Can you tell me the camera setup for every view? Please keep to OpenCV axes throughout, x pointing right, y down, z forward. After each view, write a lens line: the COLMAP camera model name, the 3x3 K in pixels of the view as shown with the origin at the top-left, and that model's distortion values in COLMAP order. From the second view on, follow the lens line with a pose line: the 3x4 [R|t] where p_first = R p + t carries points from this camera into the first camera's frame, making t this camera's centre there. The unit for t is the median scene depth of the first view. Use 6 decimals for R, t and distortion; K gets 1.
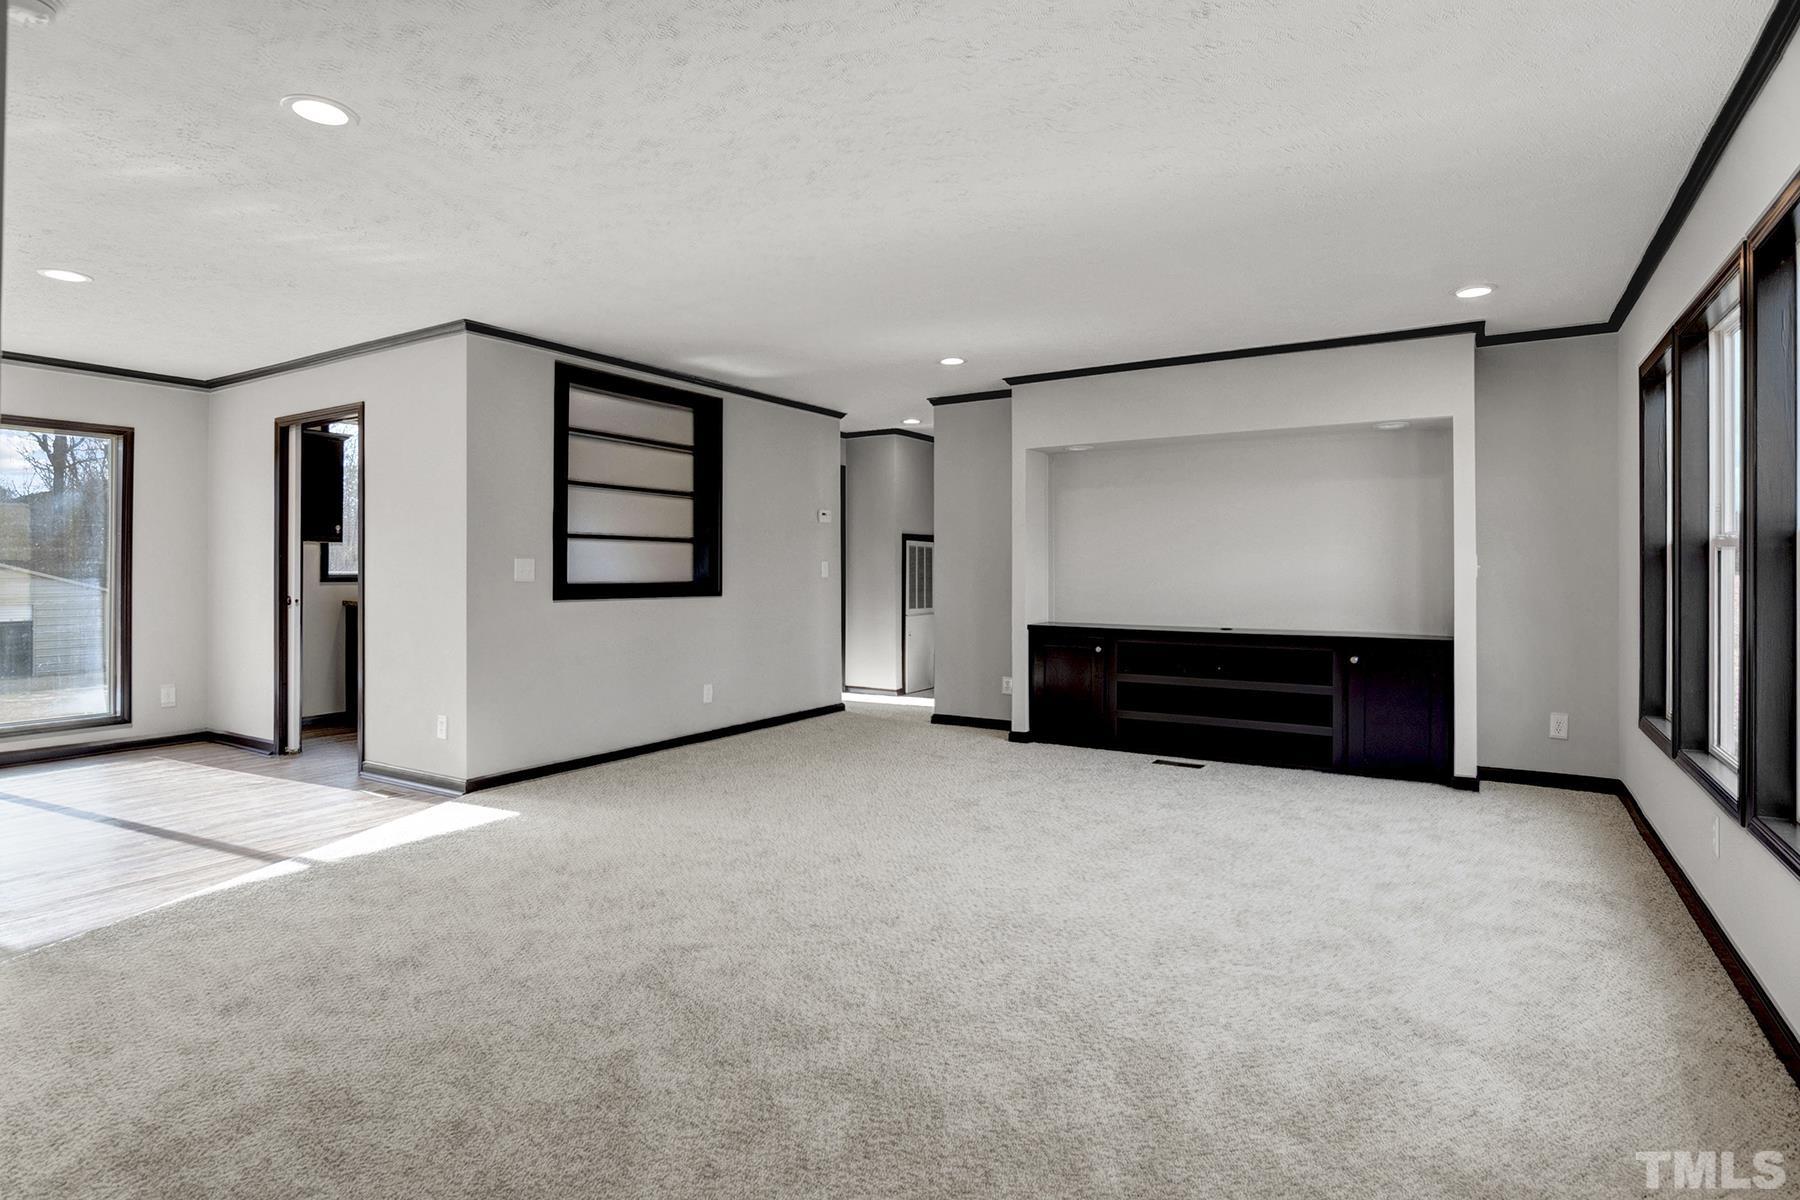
lens RADIAL K [[929.7, 0, 891.9], [0, 929.7, 562.8], [0, 0, 1]] dist [-0.002131, 0.000063]
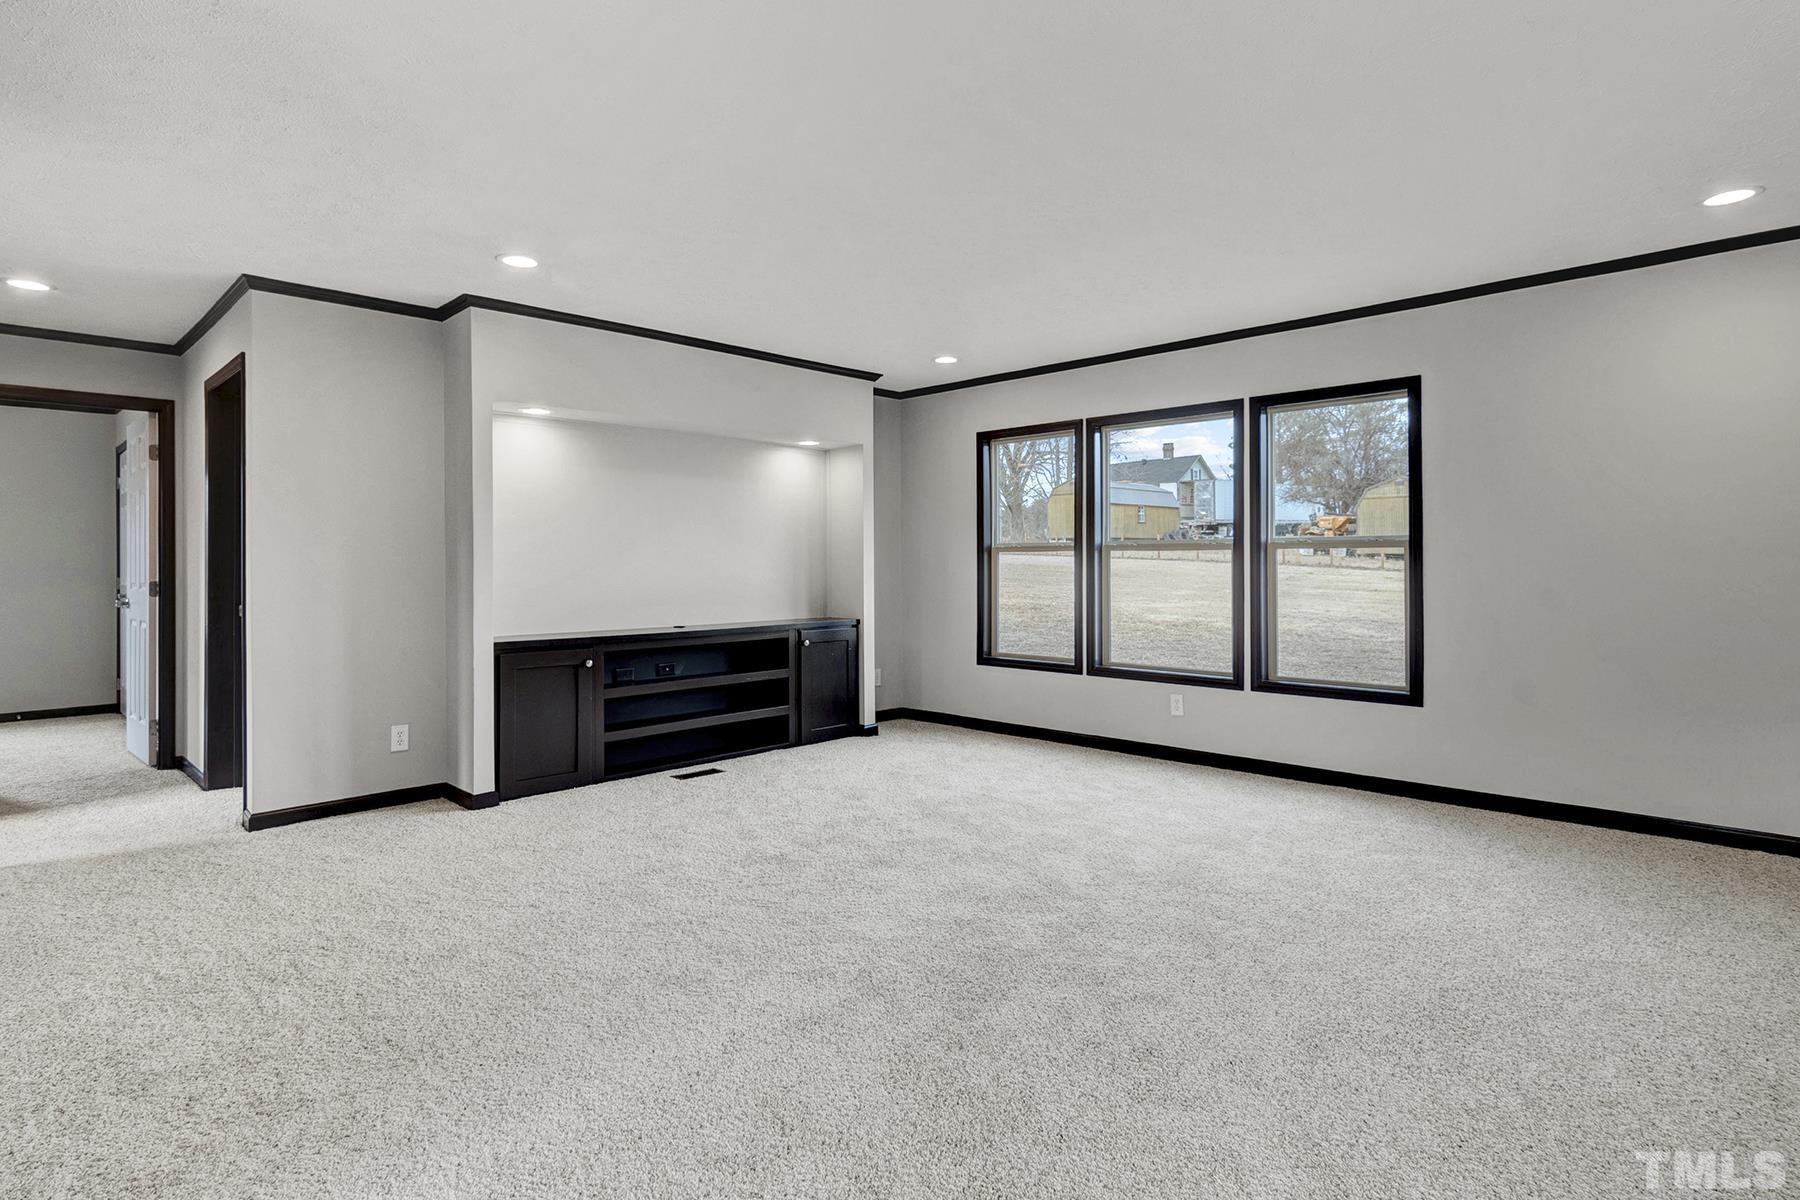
lens RADIAL K [[929.7, 0, 891.9], [0, 929.7, 562.8], [0, 0, 1]] dist [-0.002131, 0.000063]
pose [[0.219024, 0.003842, 0.975712, -0.522091], [0.005727, 0.999970, -0.005223, 0.010366], [-0.975703, 0.006732, 0.218996, 0.563789]]
